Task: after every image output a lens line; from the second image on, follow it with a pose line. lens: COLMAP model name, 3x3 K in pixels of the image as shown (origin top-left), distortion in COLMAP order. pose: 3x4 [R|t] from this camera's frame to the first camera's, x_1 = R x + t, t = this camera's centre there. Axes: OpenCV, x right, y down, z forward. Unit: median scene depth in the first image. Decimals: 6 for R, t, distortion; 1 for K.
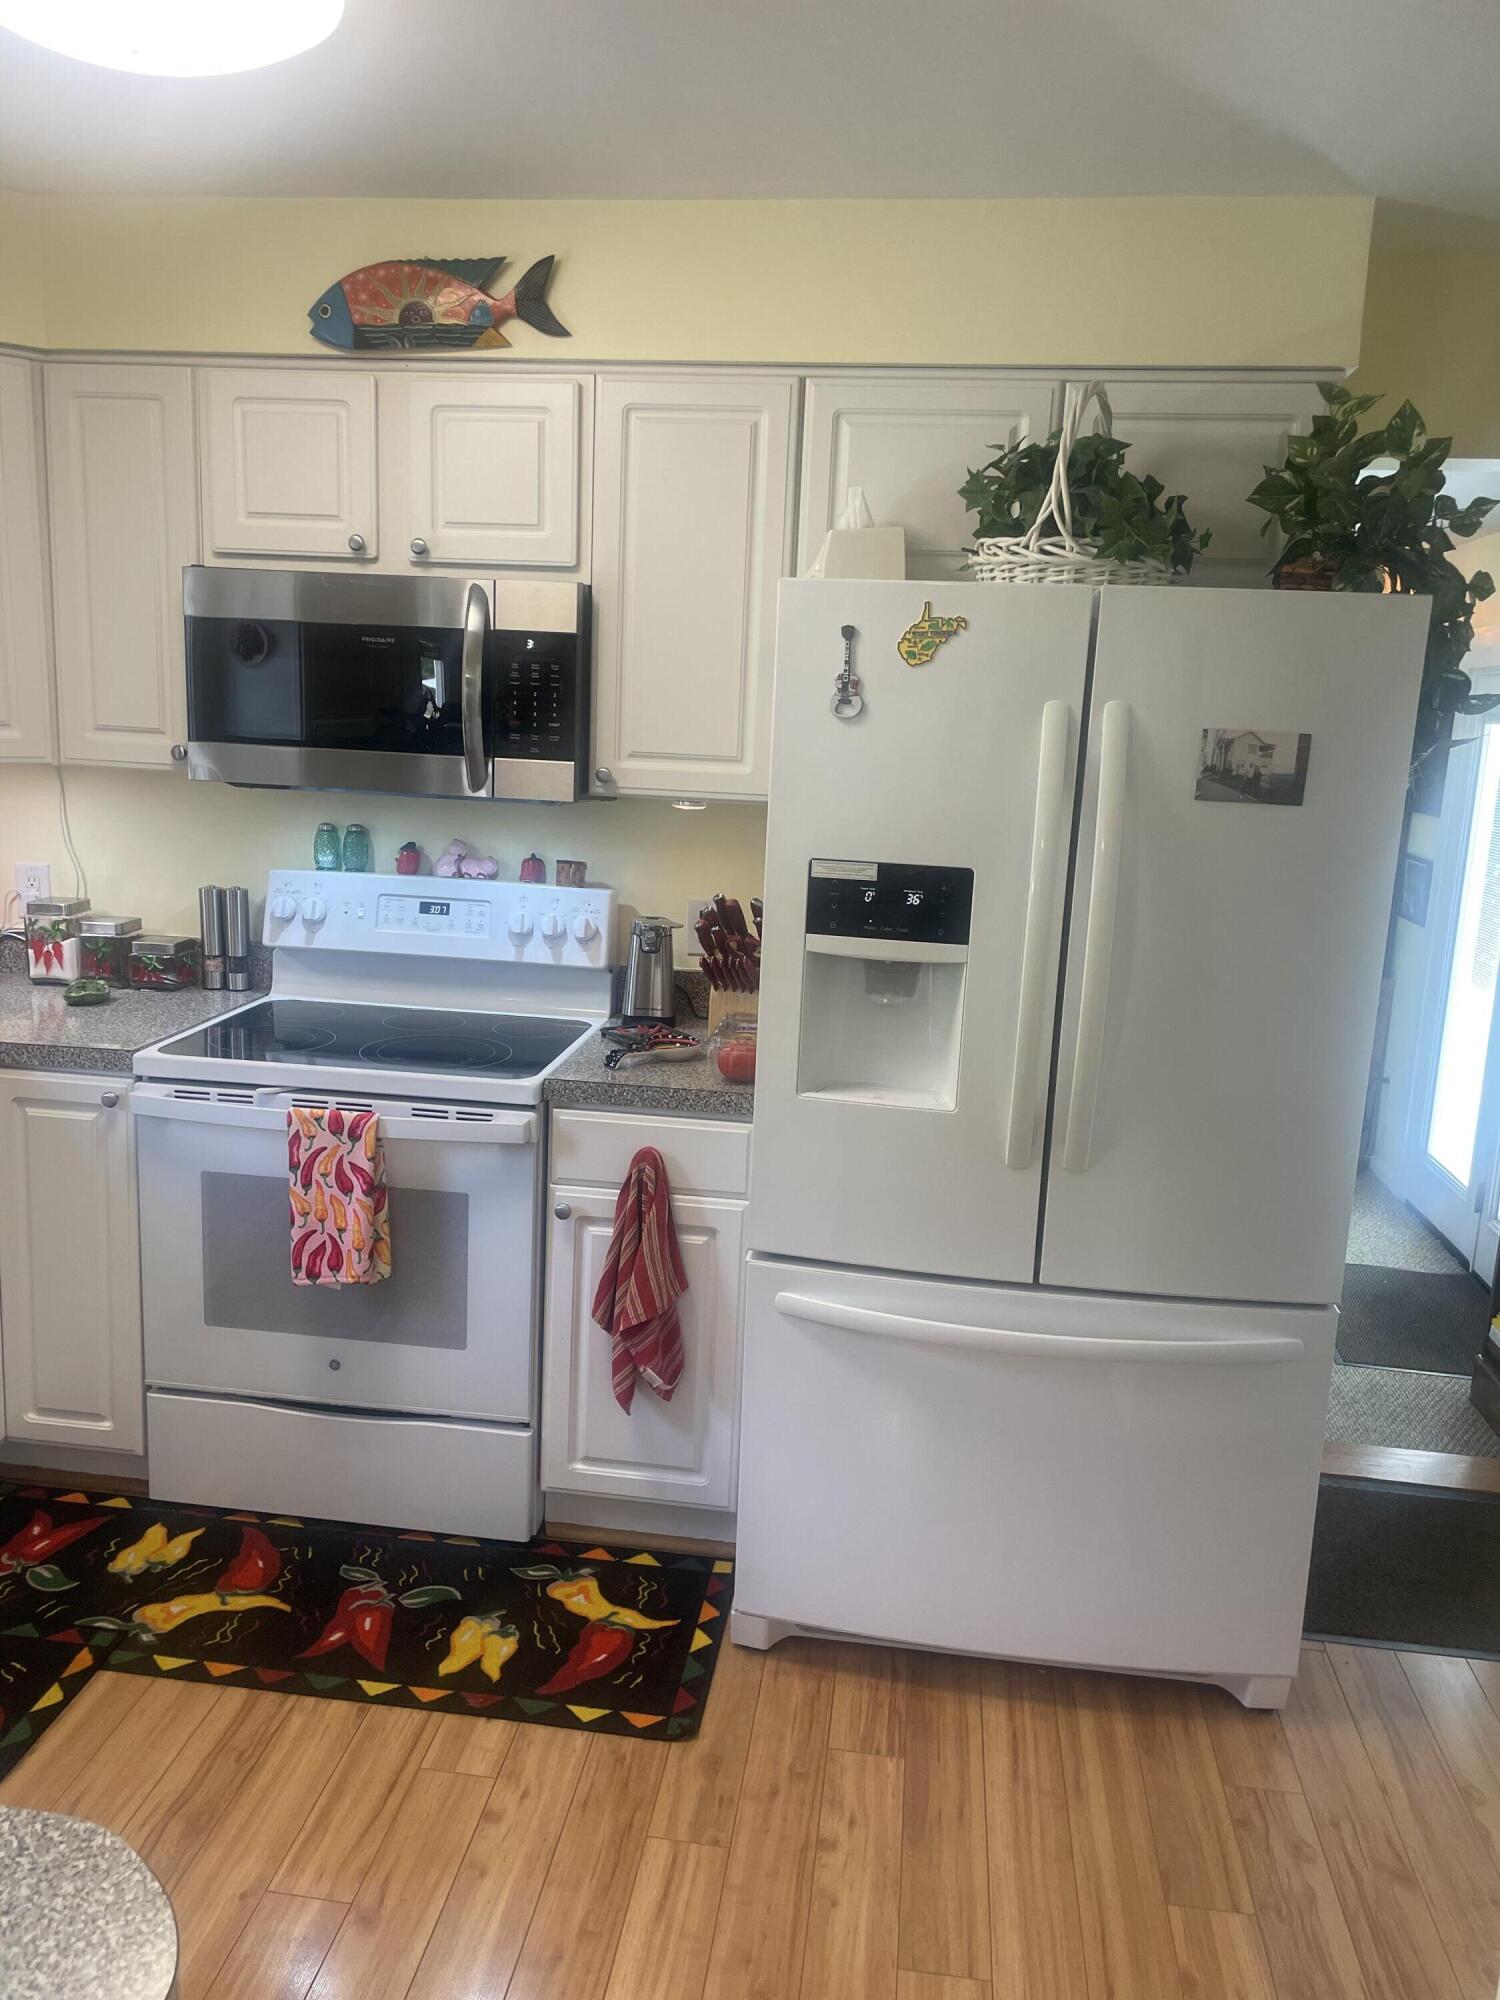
lens RADIAL K [[1515.9, 0, 759.2], [0, 1515.9, 995.8], [0, 0, 1]] dist [0.097547, -0.148119]
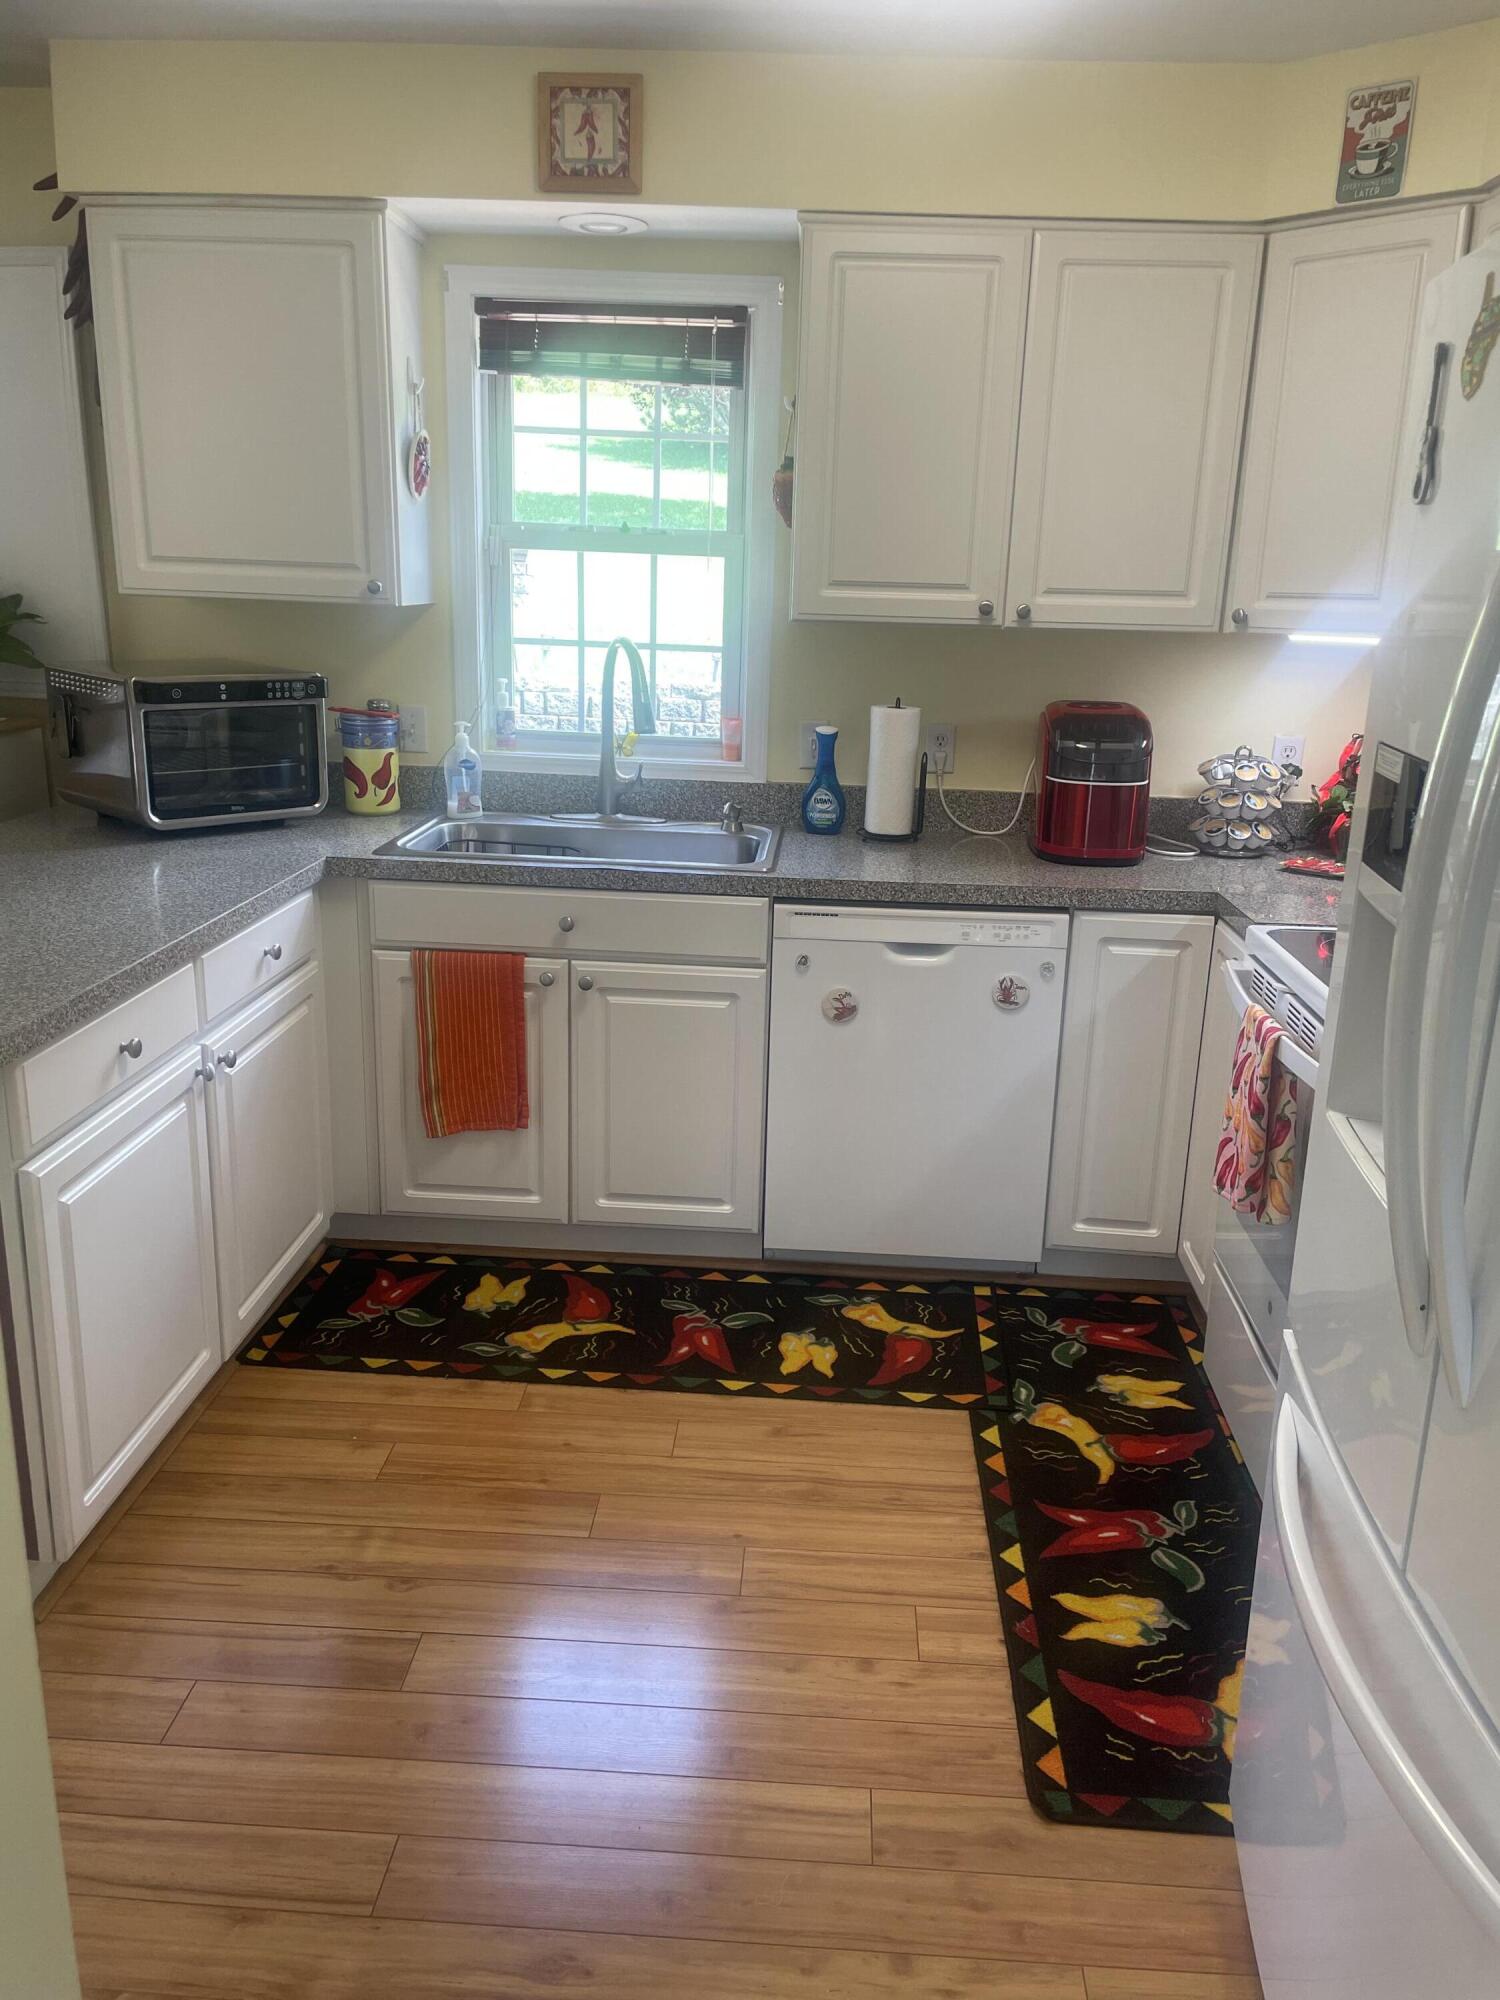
lens RADIAL K [[1515.9, 0, 759.2], [0, 1515.9, 995.8], [0, 0, 1]] dist [0.097547, -0.148119]
pose [[0.069924, 0.231873, -0.970230, 0.631896], [-0.213652, 0.953522, 0.212482, -0.074752], [0.974404, 0.192434, 0.116214, 0.666292]]
